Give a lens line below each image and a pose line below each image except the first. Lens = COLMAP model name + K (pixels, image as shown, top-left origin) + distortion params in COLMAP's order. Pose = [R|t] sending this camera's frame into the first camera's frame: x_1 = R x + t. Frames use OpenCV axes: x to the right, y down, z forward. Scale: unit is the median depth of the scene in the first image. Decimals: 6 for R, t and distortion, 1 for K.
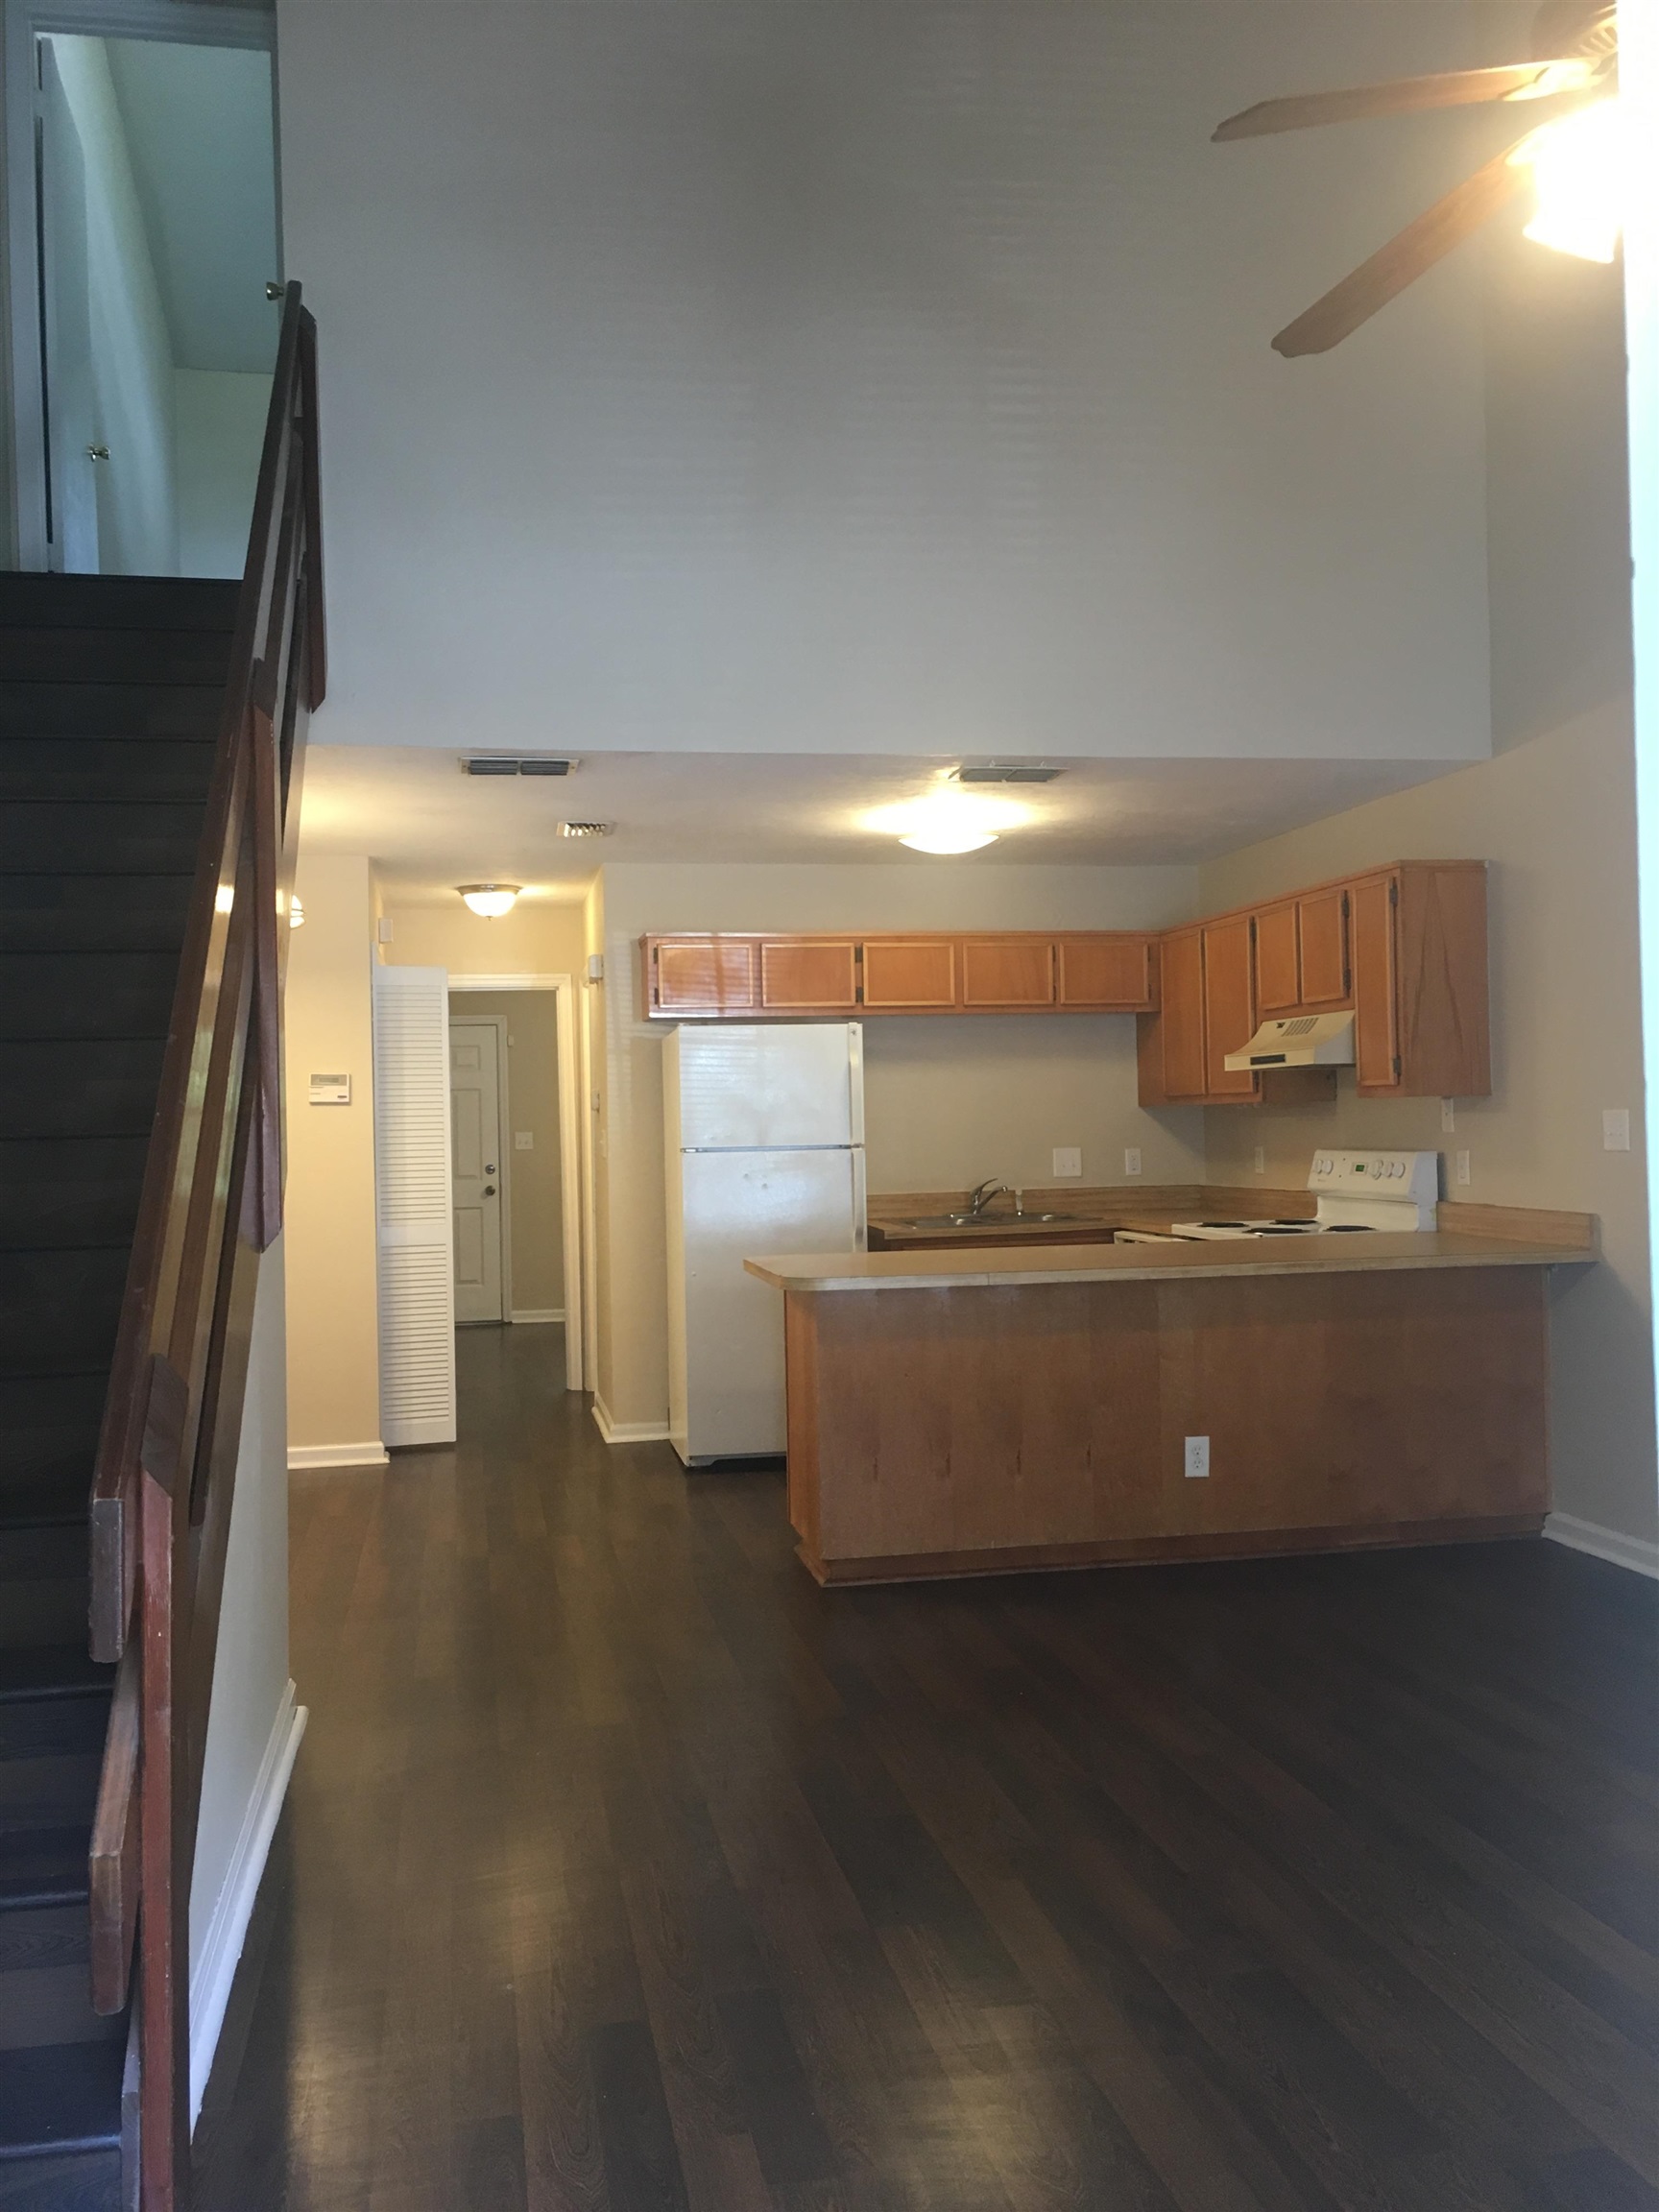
lens RADIAL K [[1884.8, 0, 828.1], [0, 1884.8, 1110.5], [0, 0, 1]] dist [0.100598, -0.147859]
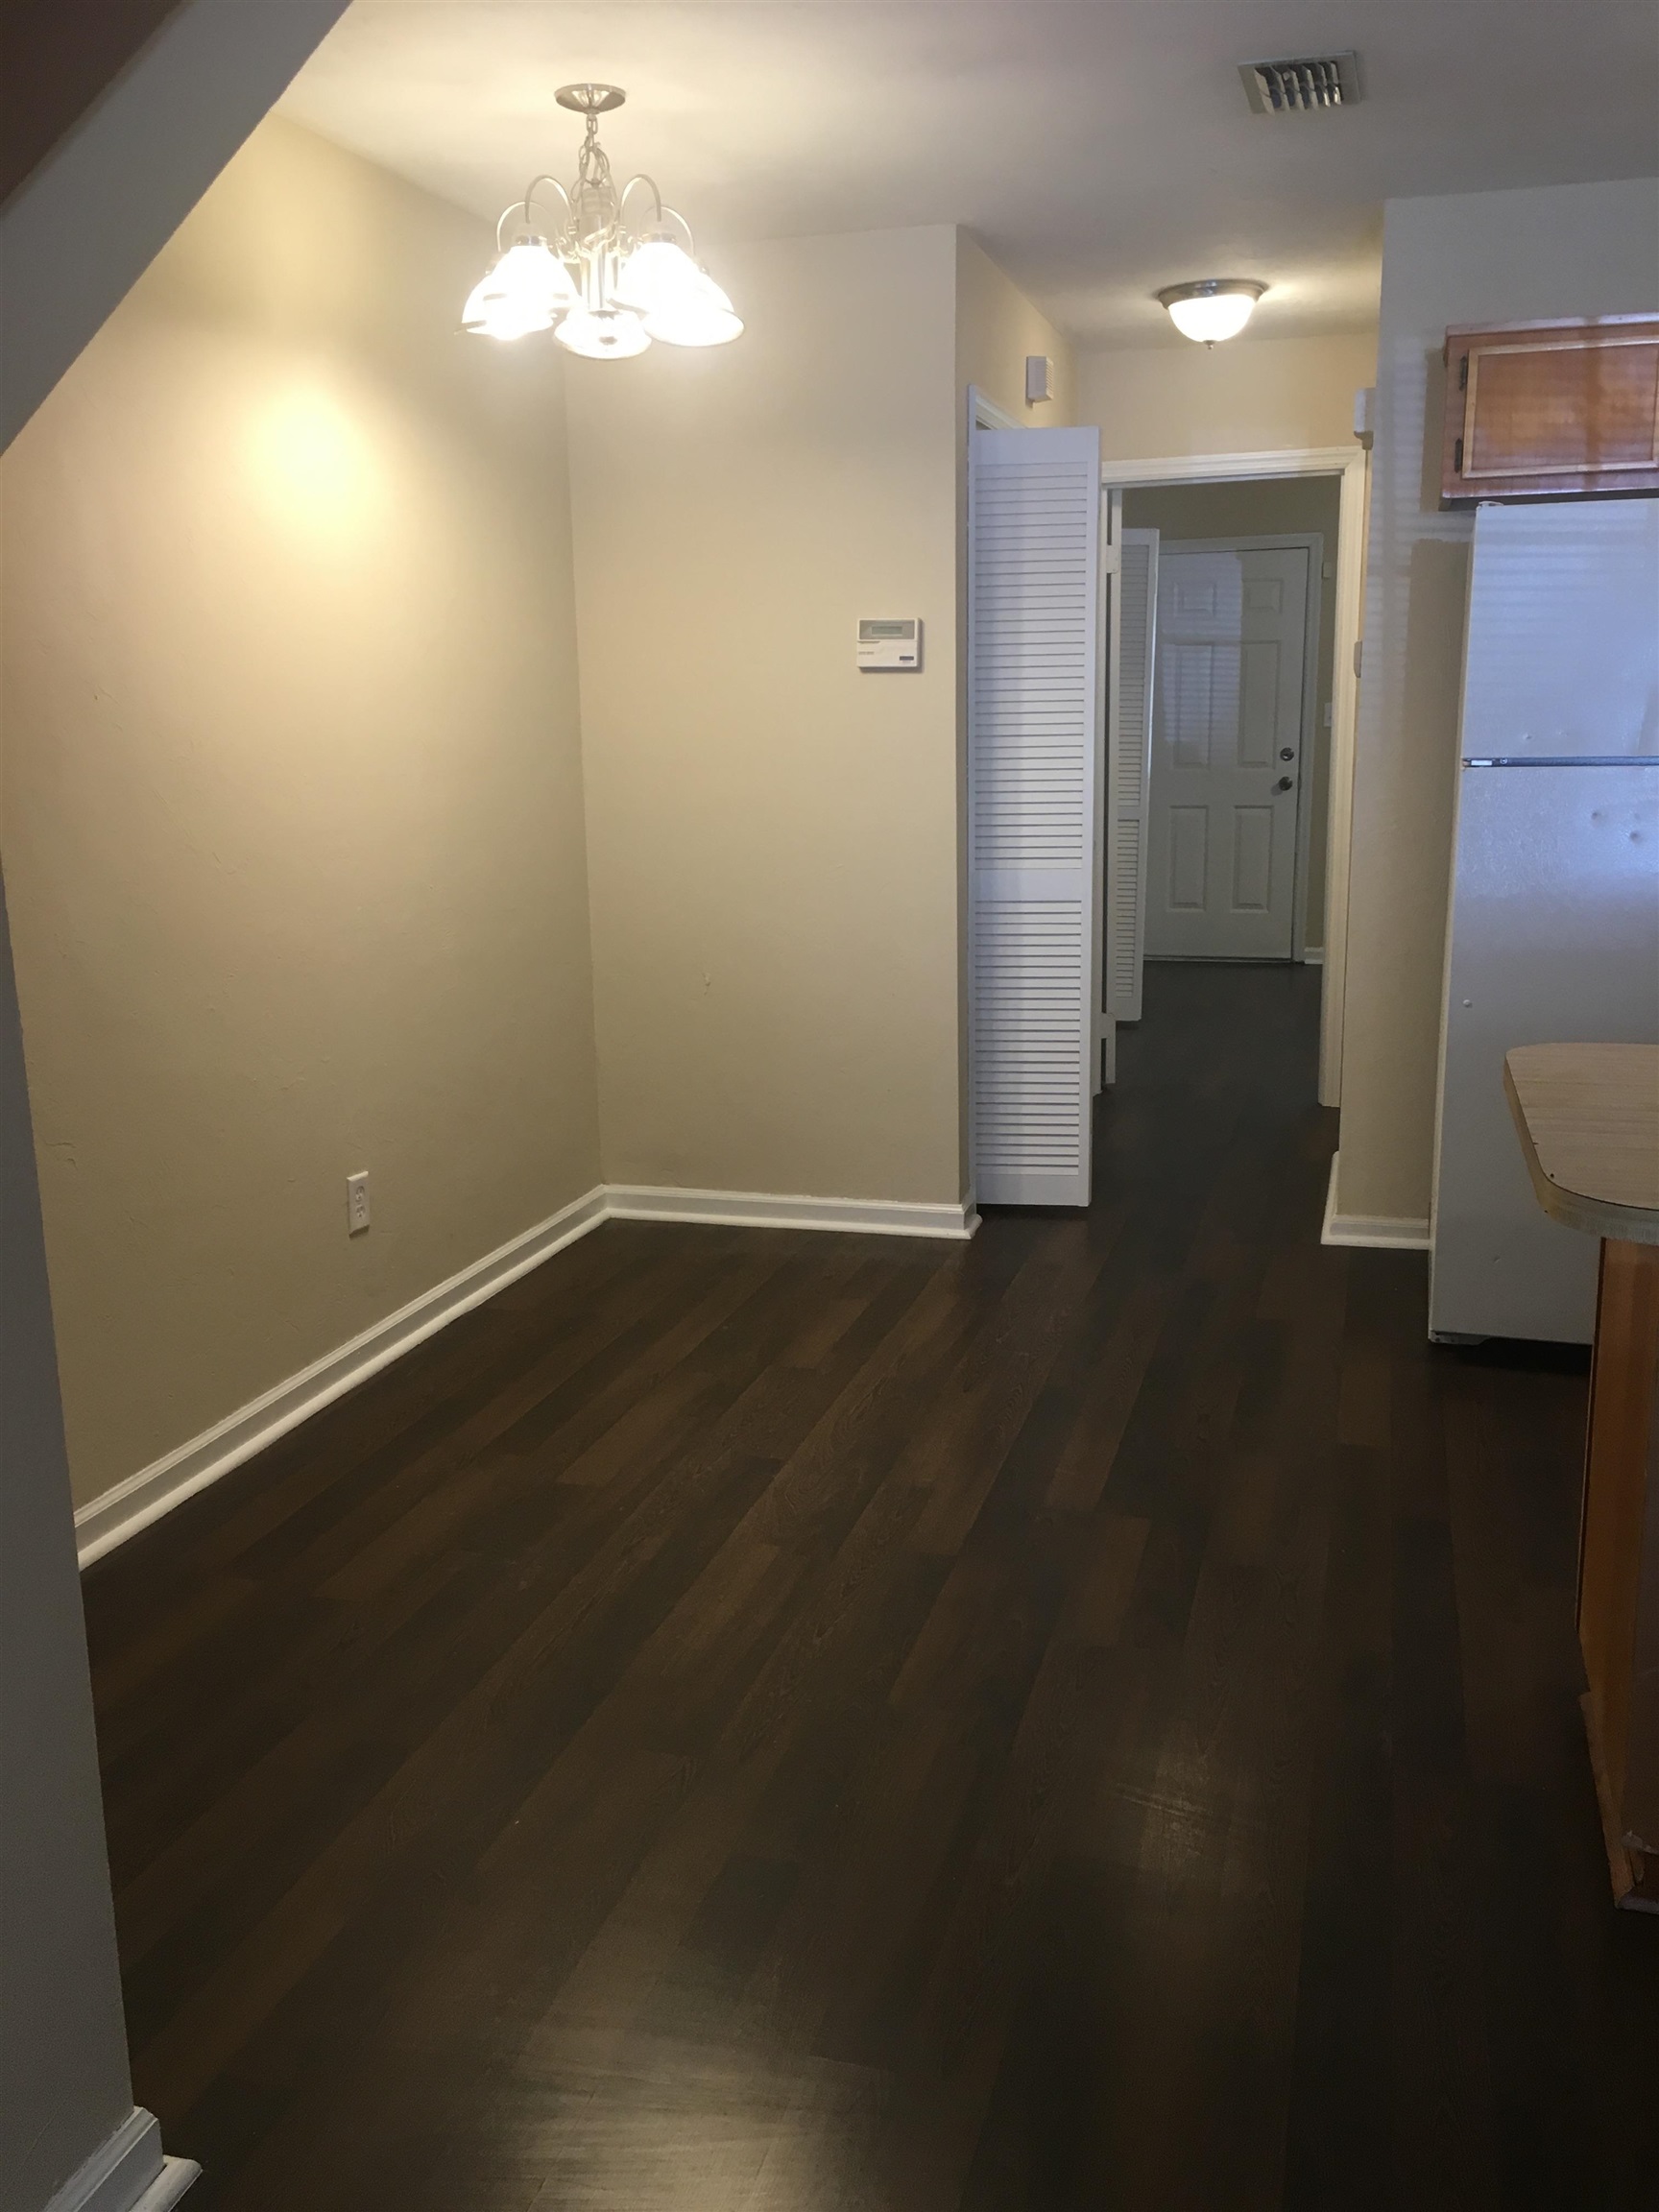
lens RADIAL K [[1884.8, 0, 828.1], [0, 1884.8, 1110.5], [0, 0, 1]] dist [0.100598, -0.147859]
pose [[0.889148, 0.105527, -0.445287, 0.009032], [-0.000634, 0.973332, 0.229400, -0.005304], [0.457620, -0.203688, 0.865503, 0.419864]]
